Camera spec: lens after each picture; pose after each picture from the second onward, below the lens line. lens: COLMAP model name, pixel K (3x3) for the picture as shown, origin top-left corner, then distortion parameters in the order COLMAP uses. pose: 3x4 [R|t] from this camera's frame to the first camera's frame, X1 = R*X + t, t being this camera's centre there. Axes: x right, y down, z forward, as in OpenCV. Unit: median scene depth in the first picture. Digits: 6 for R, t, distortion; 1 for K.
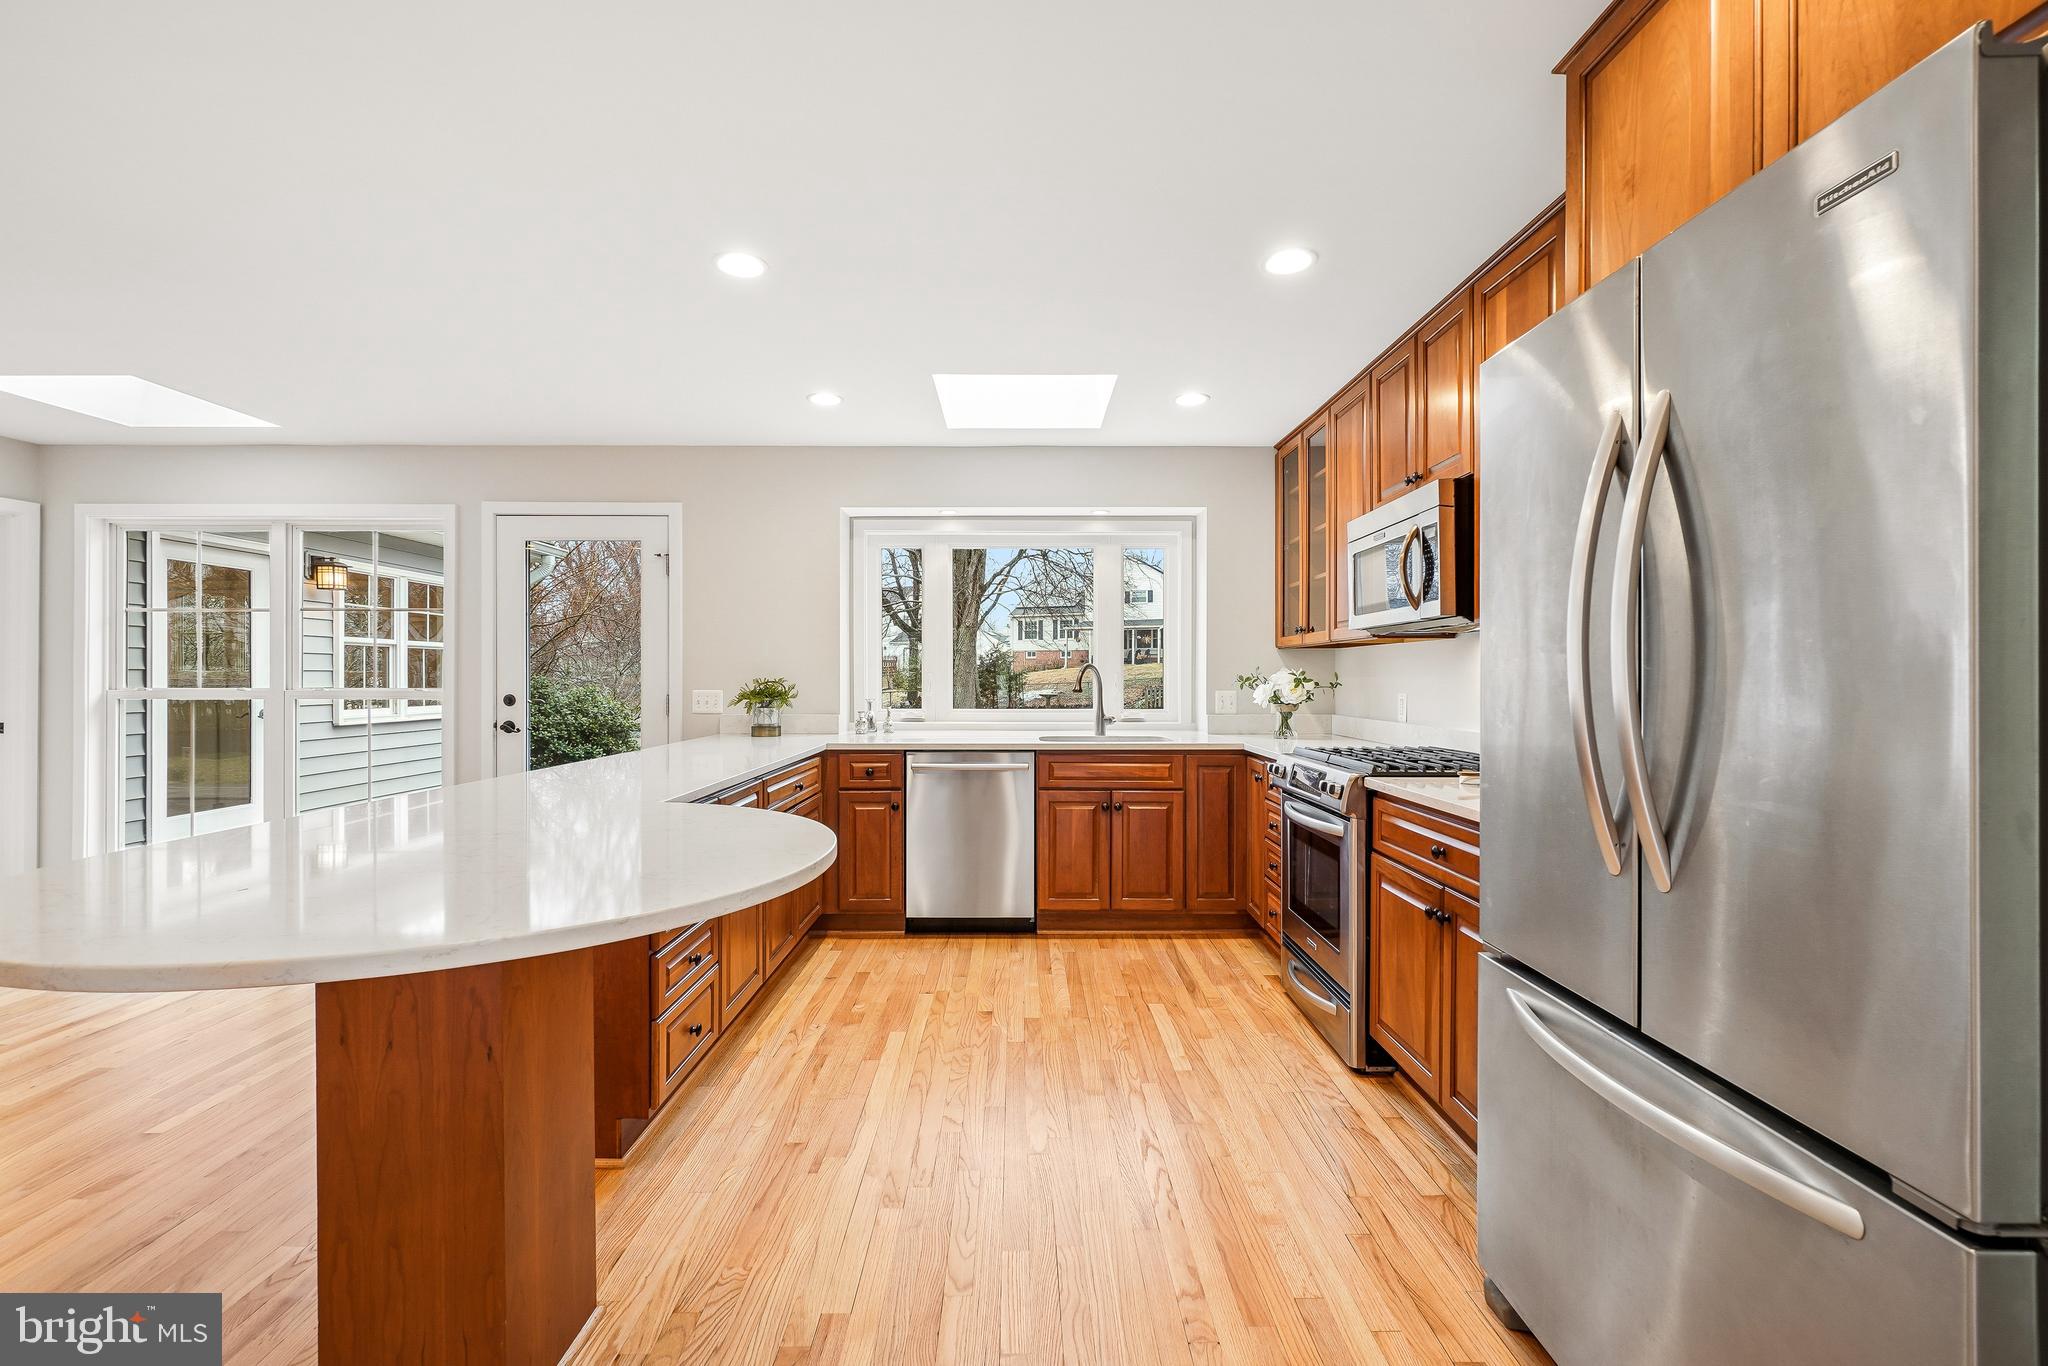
lens RADIAL K [[887.1, 0, 1019.7], [0, 887.1, 677.4], [0, 0, 1]] dist [-0.004376, 0.001324]
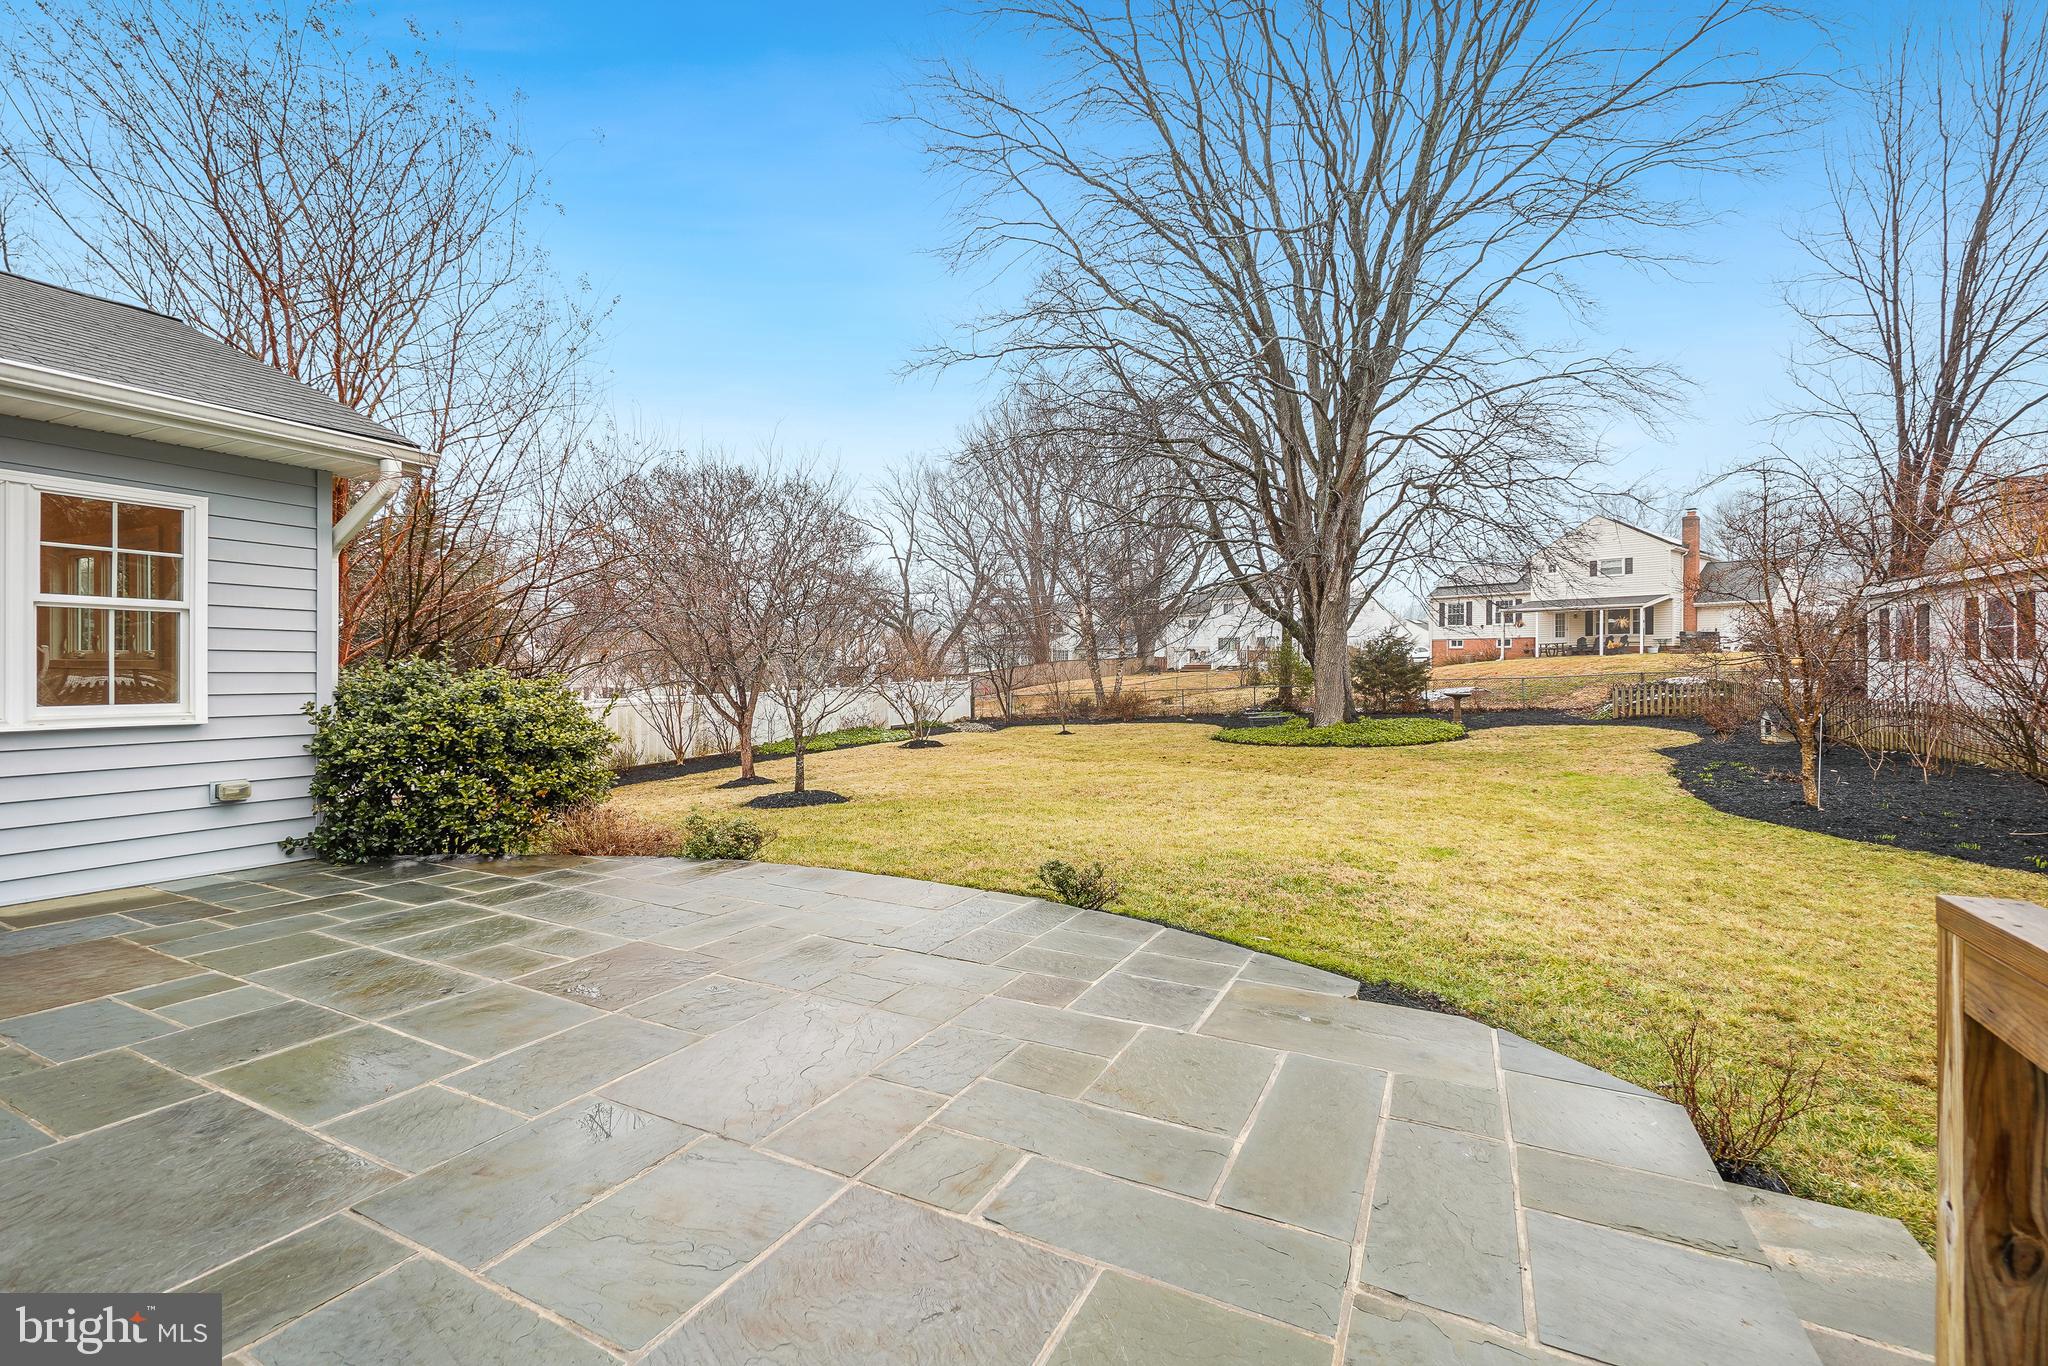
lens RADIAL K [[887.1, 0, 1025.6], [0, 887.1, 666.9], [0, 0, 1]] dist [-0.004376, 0.001324]
pose [[0.896884, 0.004144, -0.442247, 0.288550], [-0.006109, 0.999977, -0.003019, 0.008758], [0.442224, 0.005409, 0.896888, 1.343730]]
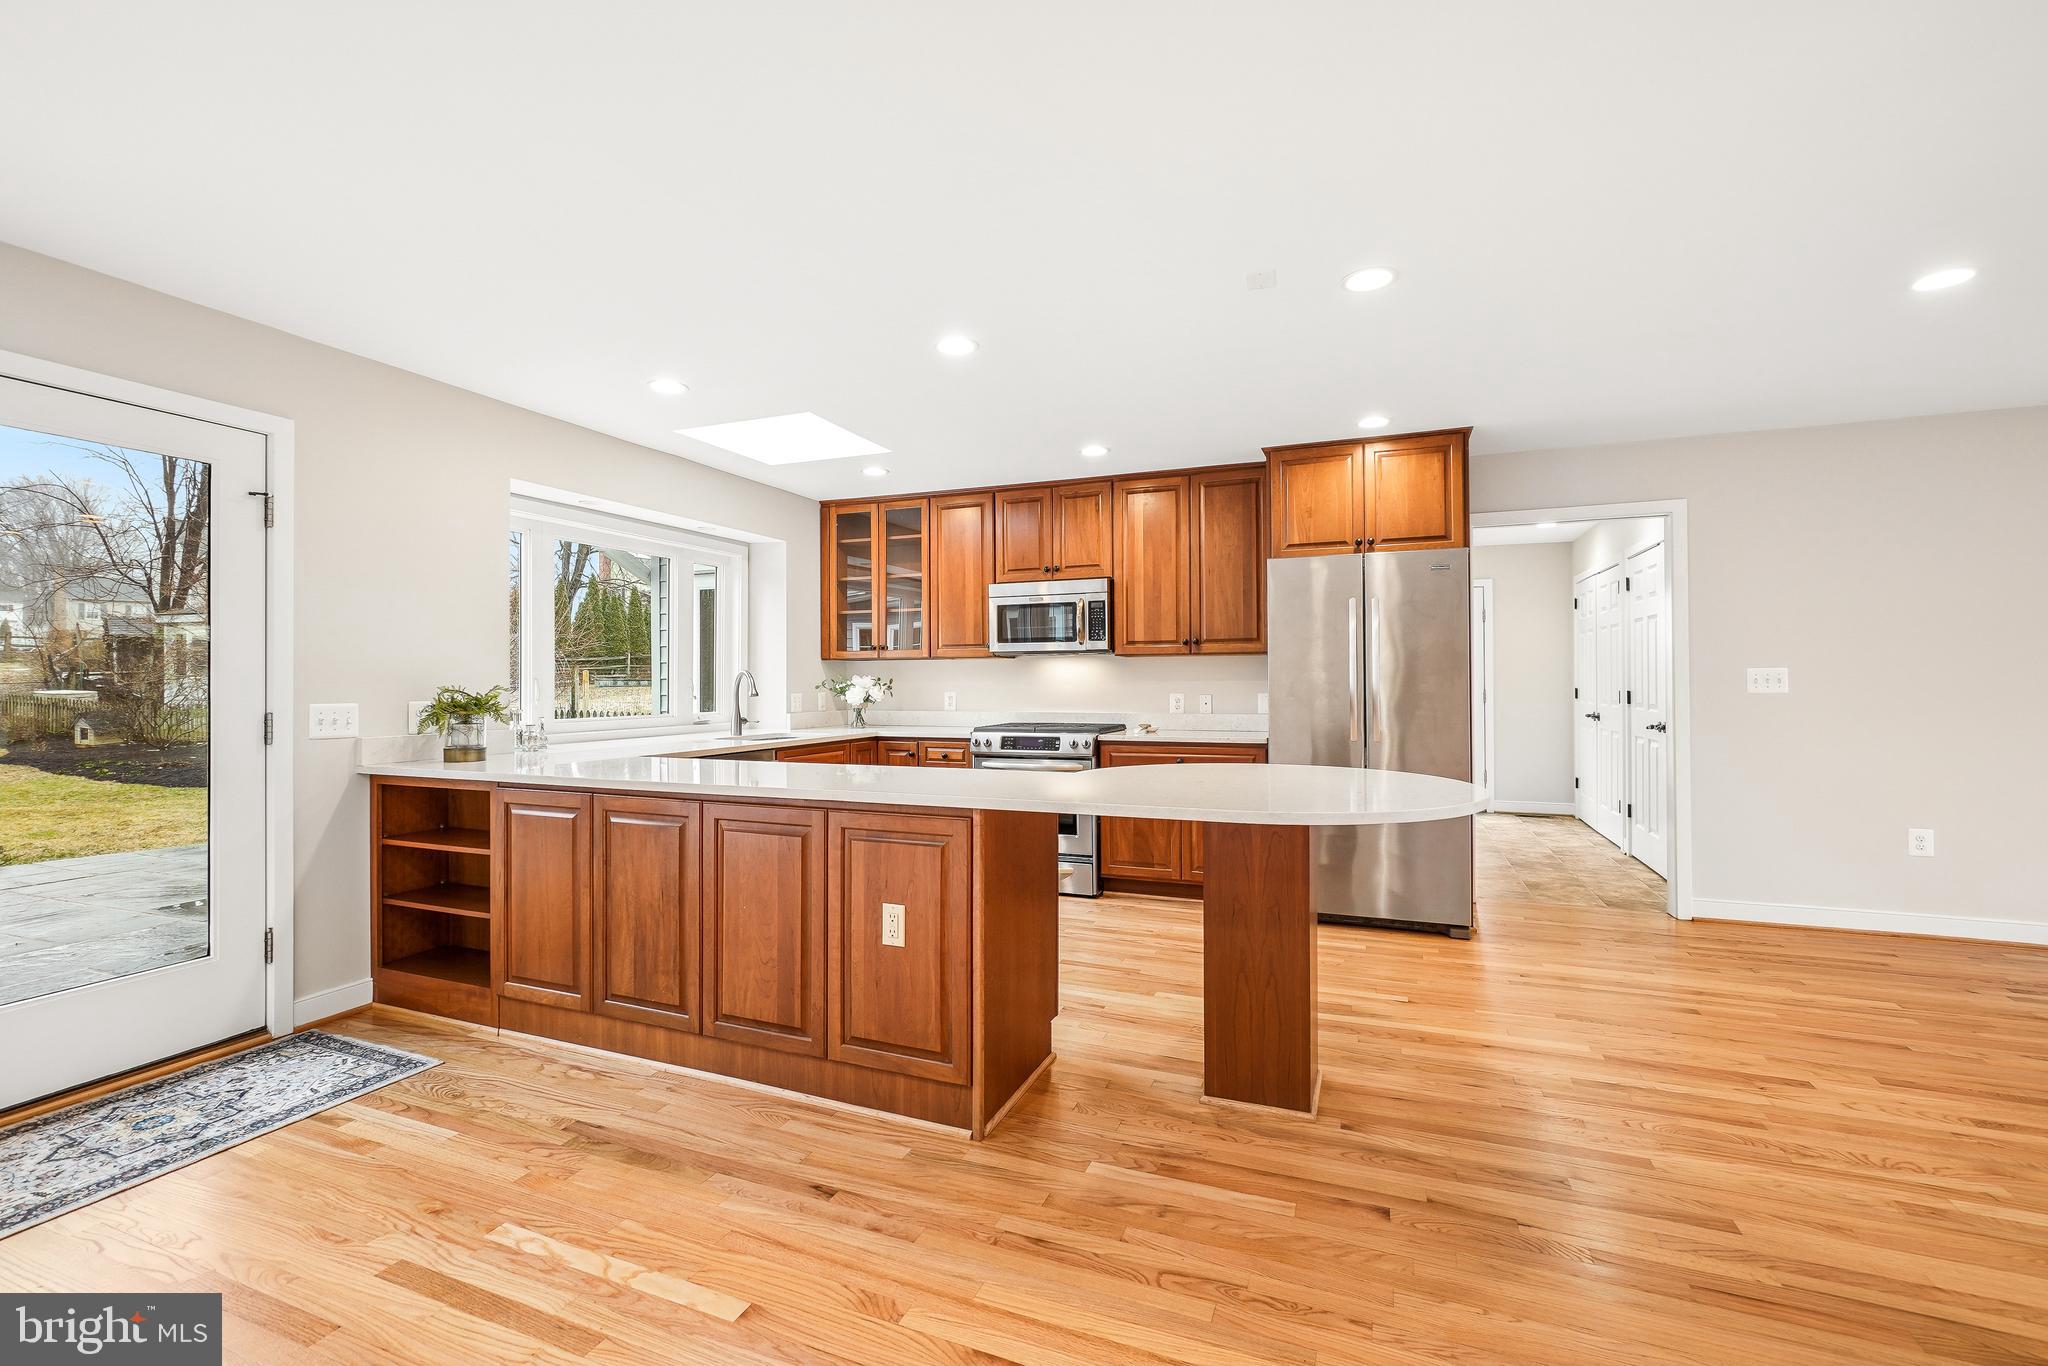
lens RADIAL K [[887.1, 0, 1019.6], [0, 887.1, 675.7], [0, 0, 1]] dist [-0.004376, 0.001324]
pose [[0.378303, 0.002629, 0.925678, -0.800323], [0.004401, 0.999980, -0.004638, -0.001851], [-0.925671, 0.005828, 0.378284, 0.258258]]
